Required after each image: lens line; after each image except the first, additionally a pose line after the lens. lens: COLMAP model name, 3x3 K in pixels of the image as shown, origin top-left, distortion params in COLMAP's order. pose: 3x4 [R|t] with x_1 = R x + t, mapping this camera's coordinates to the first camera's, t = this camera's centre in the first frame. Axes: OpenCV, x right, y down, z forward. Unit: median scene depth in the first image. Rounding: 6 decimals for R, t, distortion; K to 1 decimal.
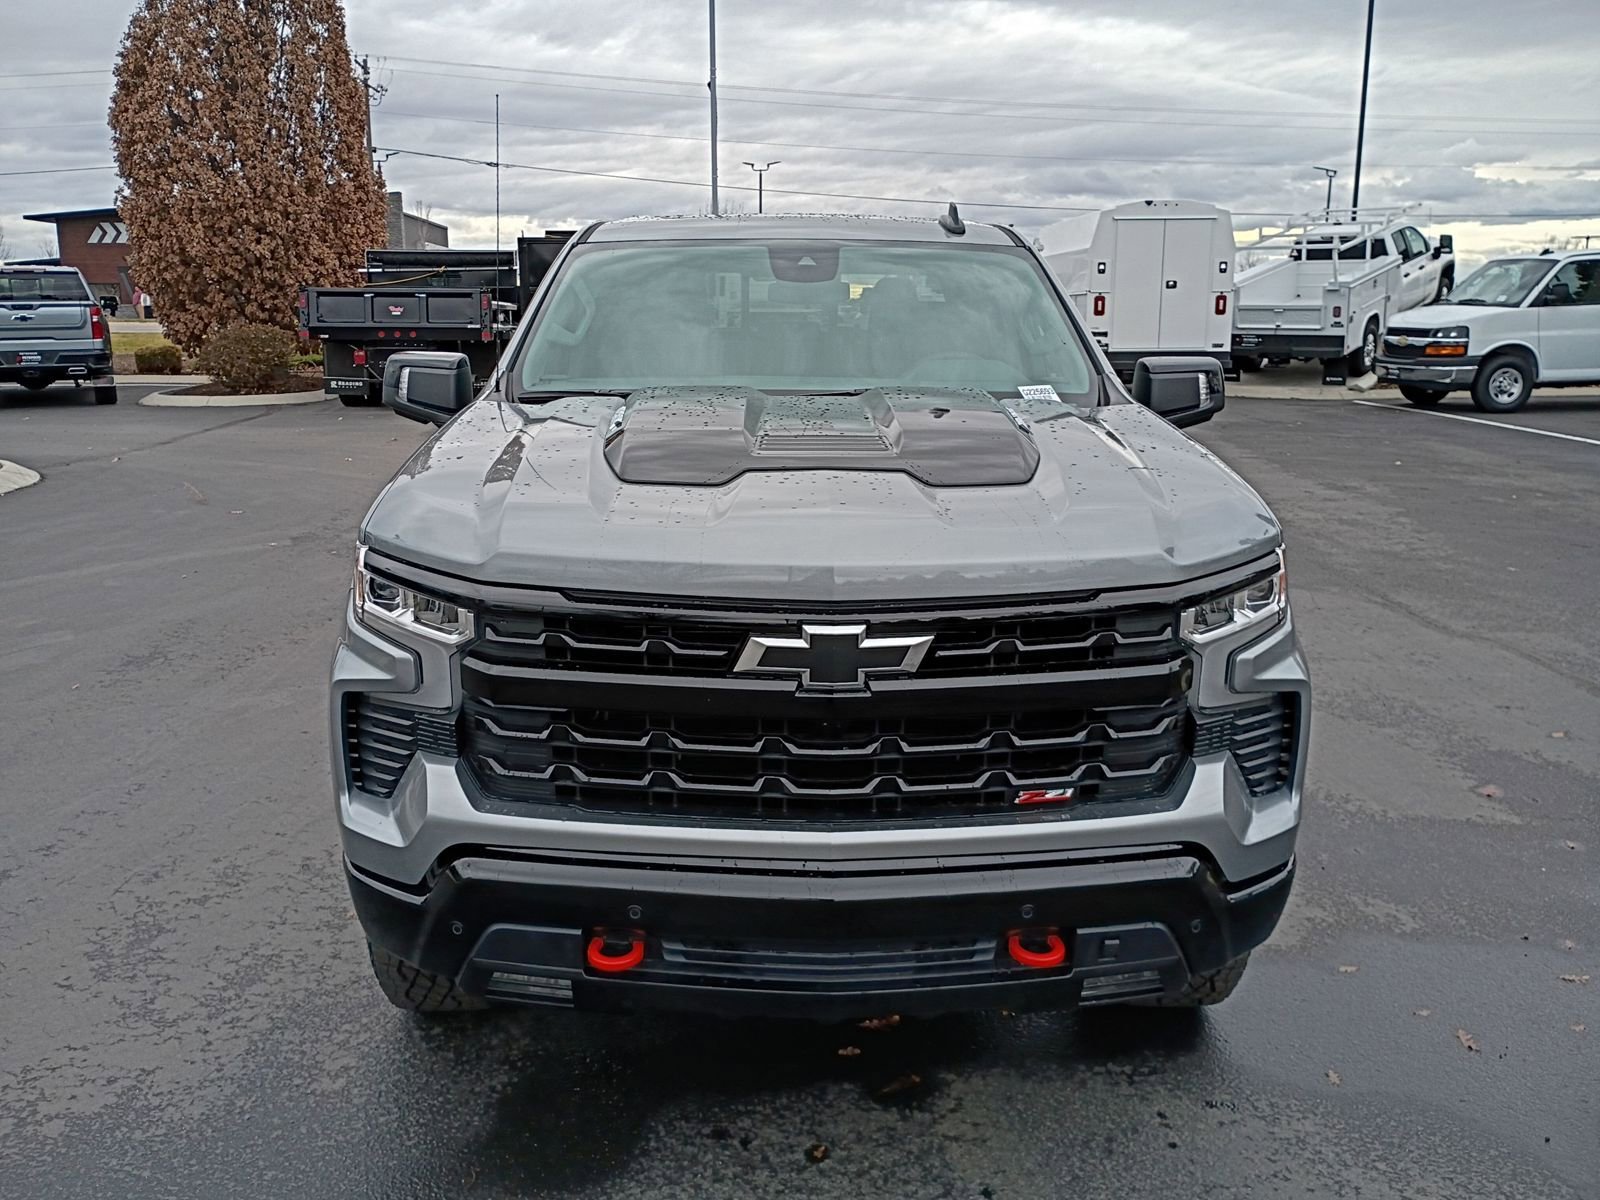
lens RADIAL K [[1328.3, 0, 794.7], [0, 1328.3, 599.3], [0, 0, 1]] dist [0.050202, -0.039526]
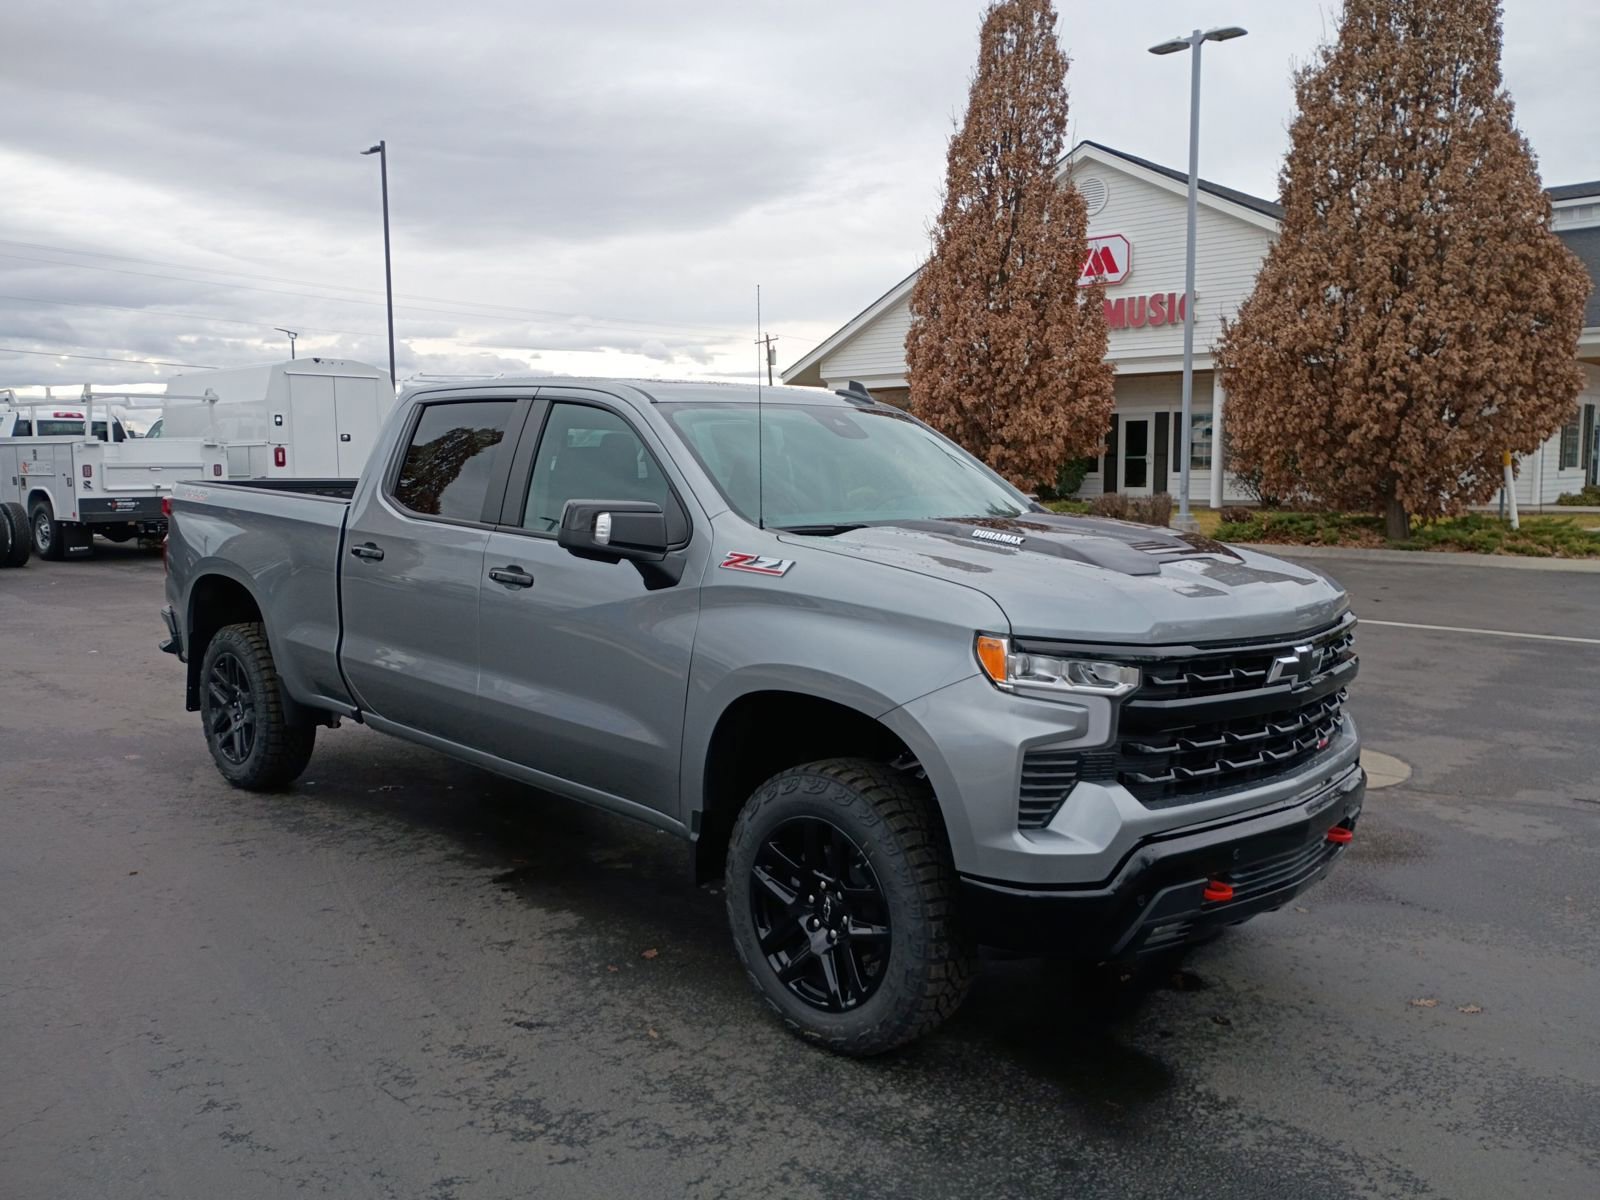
lens RADIAL K [[1328.3, 0, 800.4], [0, 1328.3, 601.3], [0, 0, 1]] dist [0.050202, -0.039526]
pose [[0.716936, -0.073264, 0.693279, -1.426016], [0.148646, 0.987659, -0.049345, -0.042209], [-0.681107, 0.138430, 0.718978, 0.206797]]
